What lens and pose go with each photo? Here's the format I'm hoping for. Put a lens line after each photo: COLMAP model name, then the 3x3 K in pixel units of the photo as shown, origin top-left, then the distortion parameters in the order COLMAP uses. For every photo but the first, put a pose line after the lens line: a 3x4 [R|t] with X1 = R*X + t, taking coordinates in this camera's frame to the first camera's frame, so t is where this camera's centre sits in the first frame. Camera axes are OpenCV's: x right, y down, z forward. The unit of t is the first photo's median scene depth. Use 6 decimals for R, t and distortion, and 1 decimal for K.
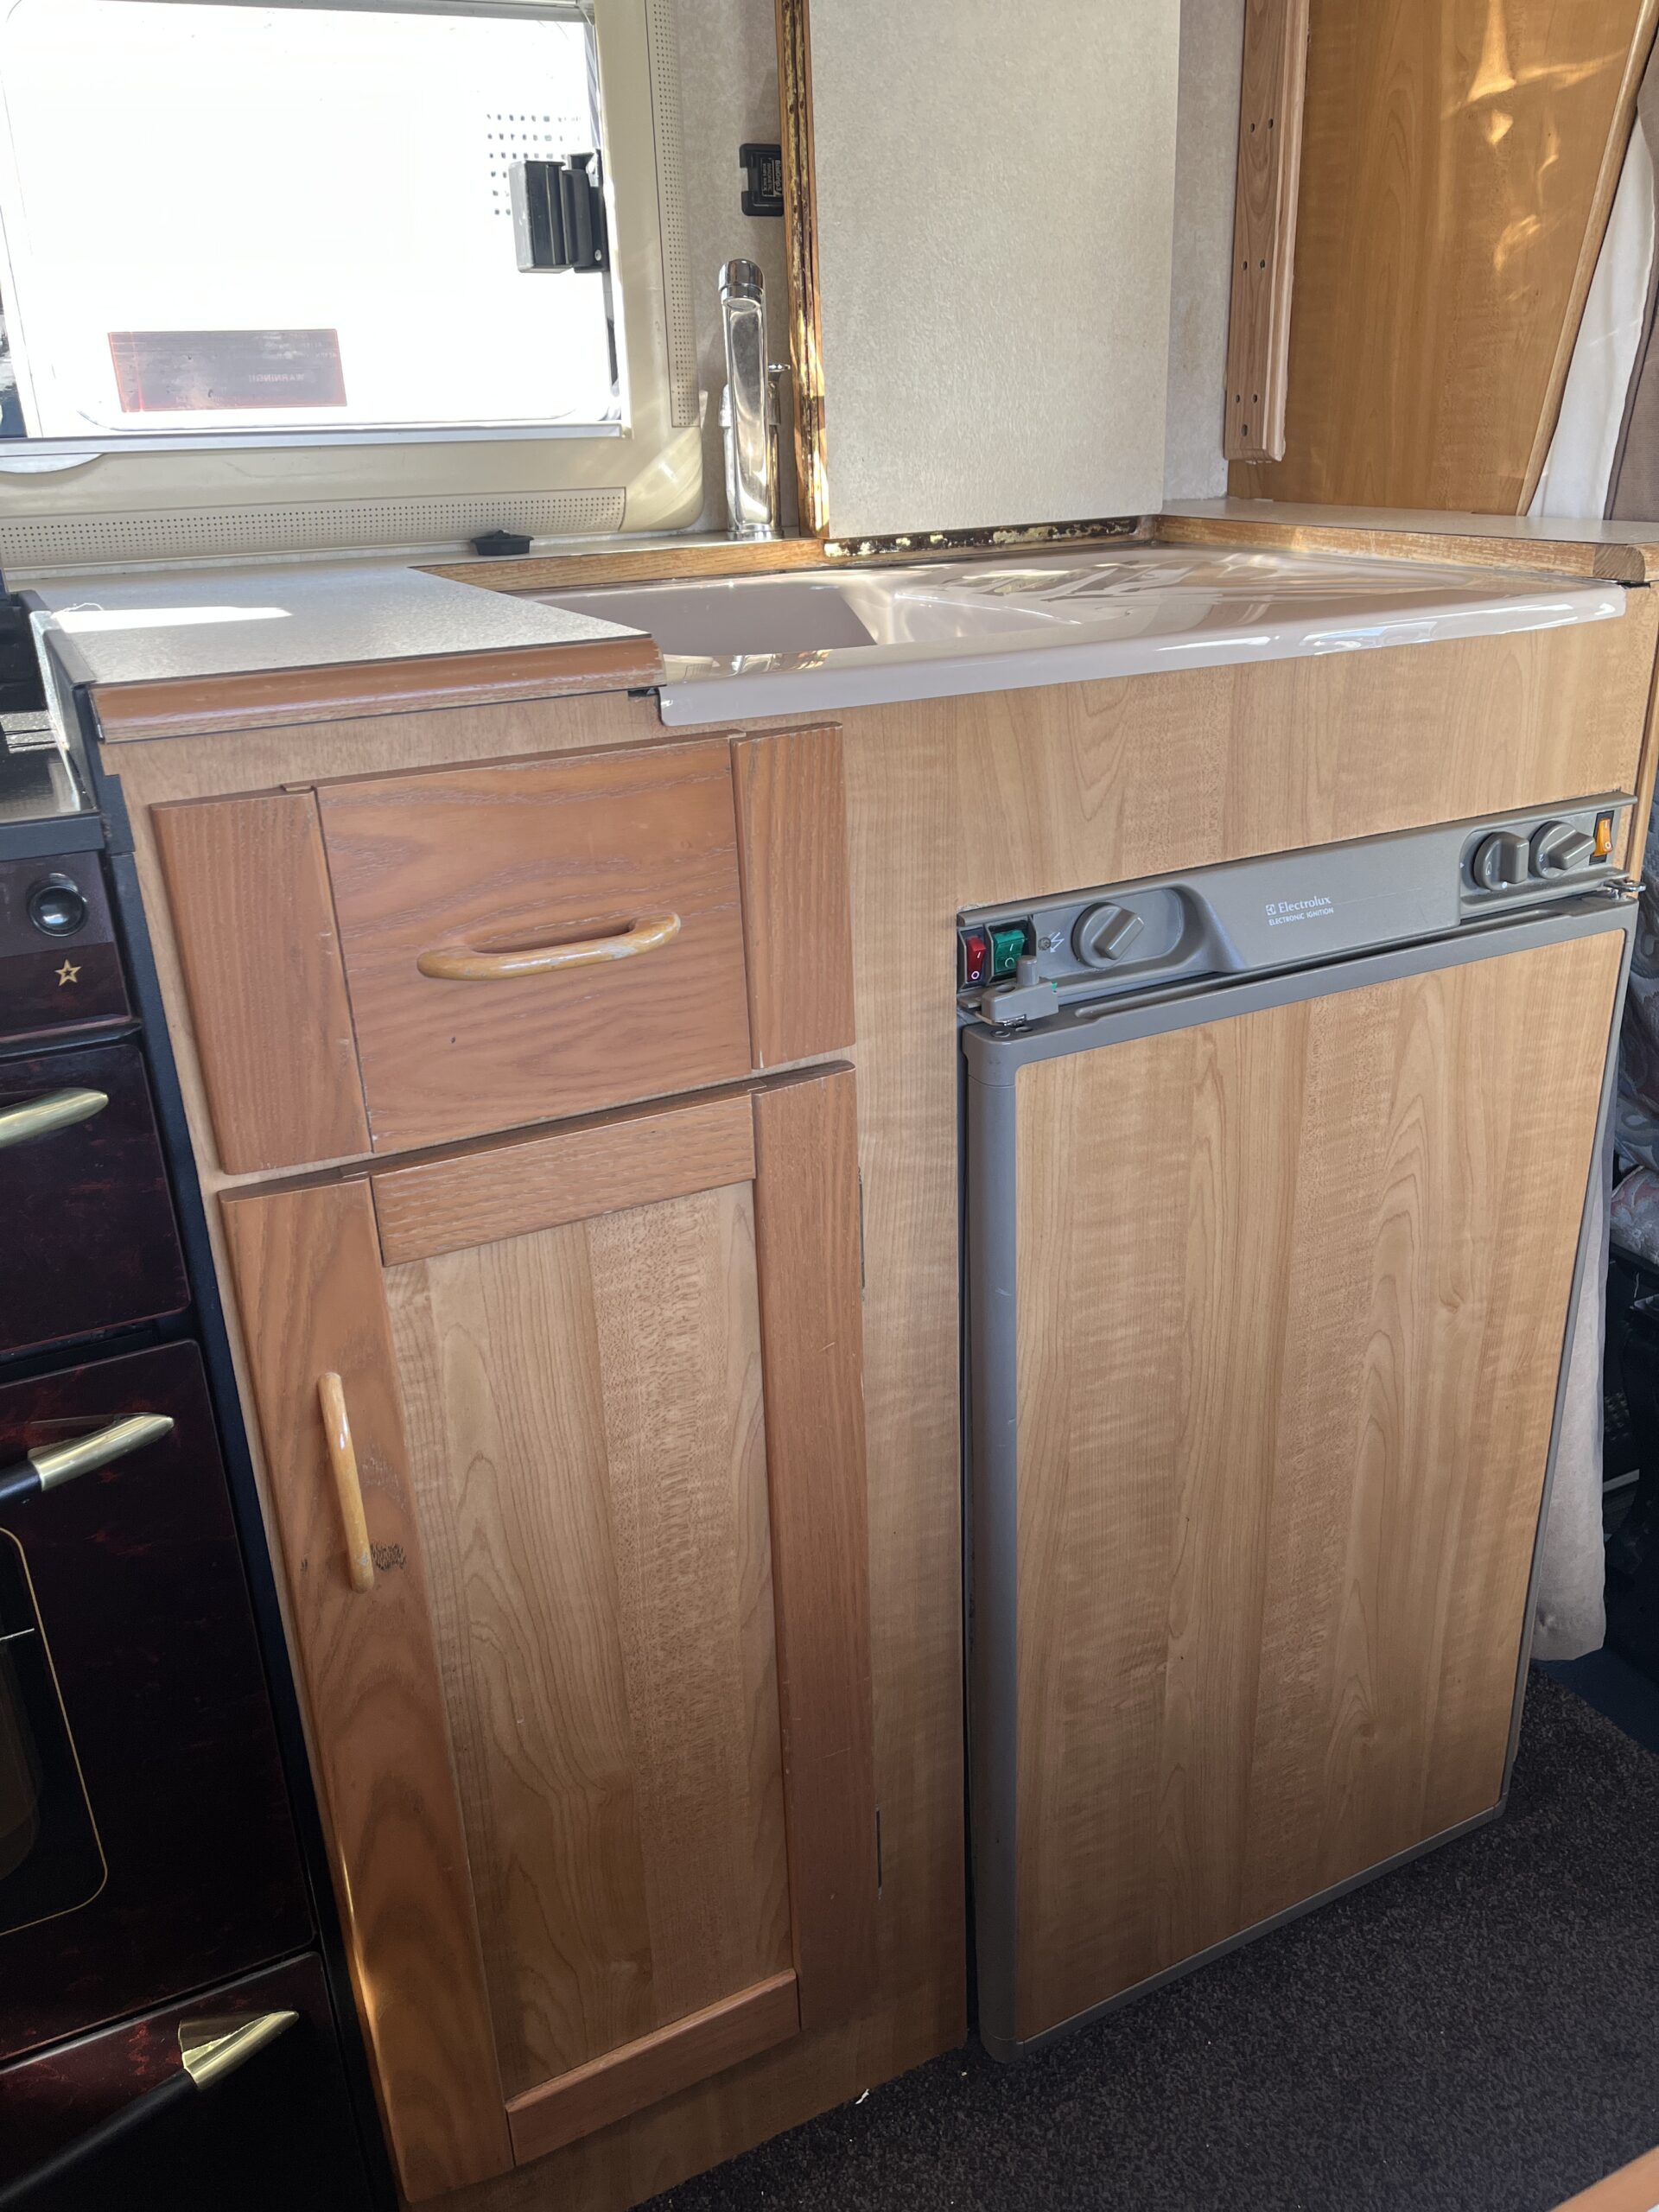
lens RADIAL K [[1674.7, 0, 846.7], [0, 1674.7, 1096.2], [0, 0, 1]] dist [0.057324, -0.080824]
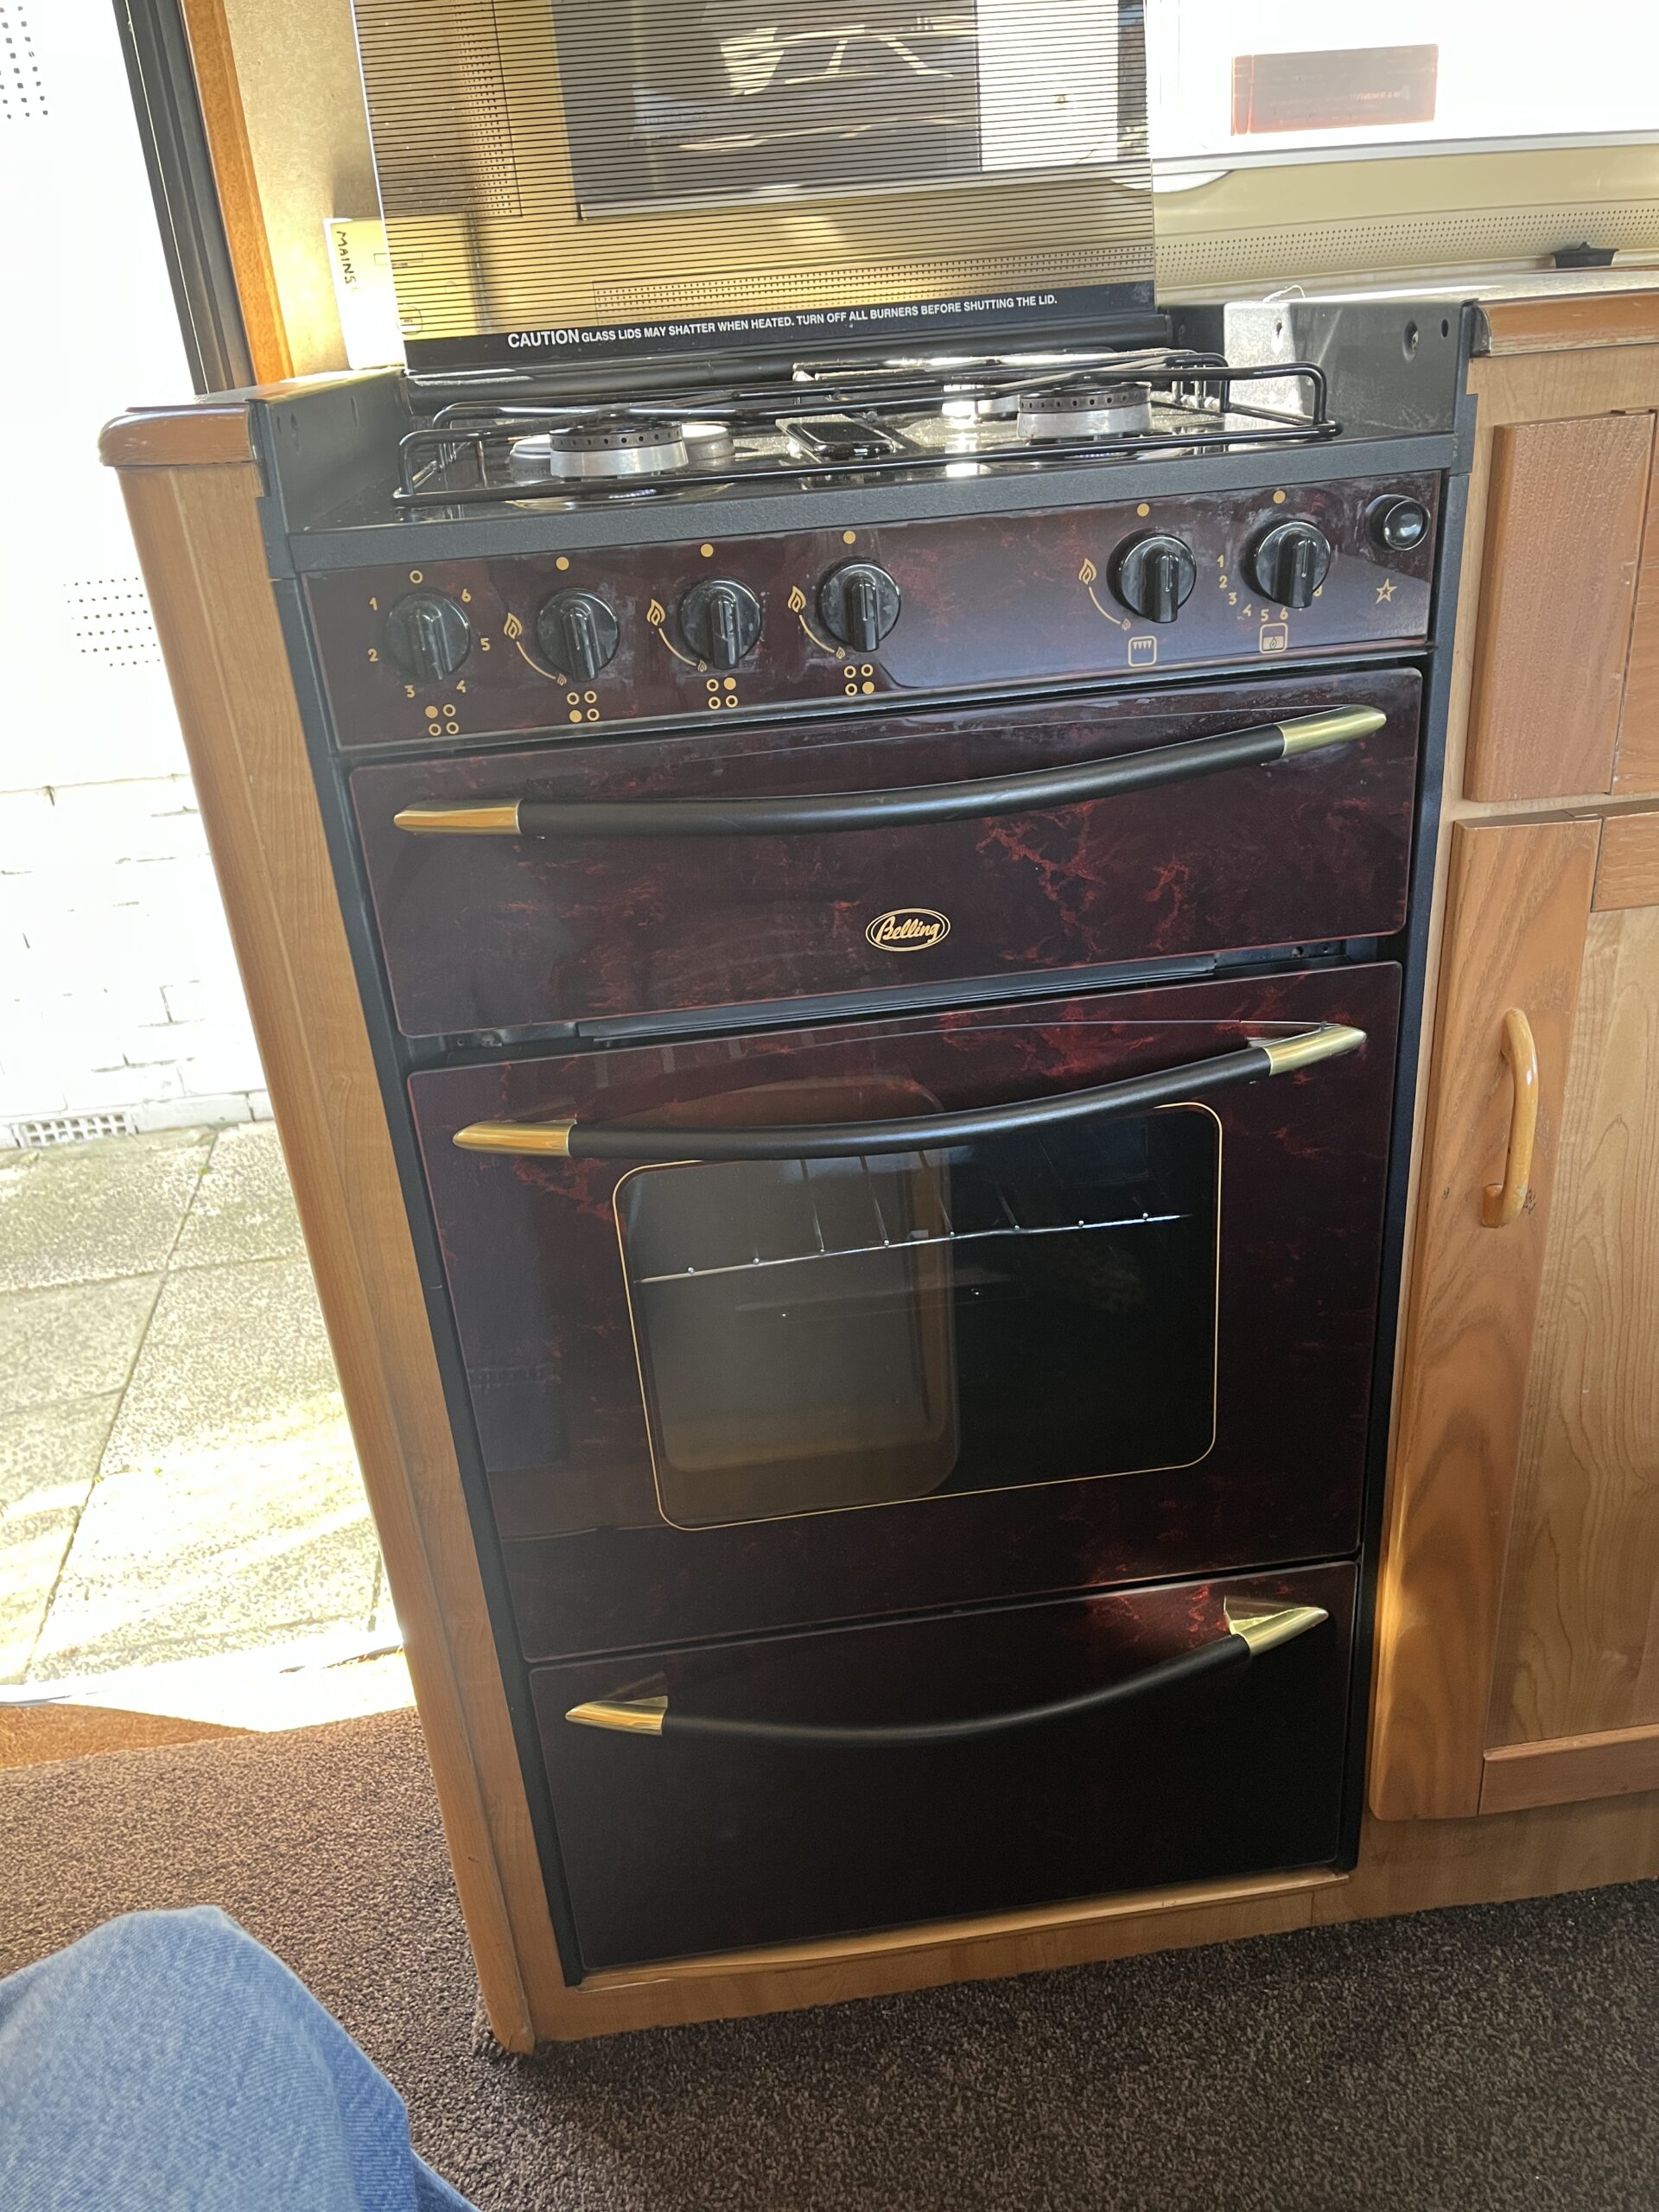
lens RADIAL K [[1674.7, 0, 835.3], [0, 1674.7, 1114.0], [0, 0, 1]] dist [0.057324, -0.080824]
pose [[0.934716, 0.120107, -0.334486, -0.322545], [-0.092416, 0.990929, 0.097568, 0.154807], [0.343170, -0.060287, 0.937337, -0.131522]]
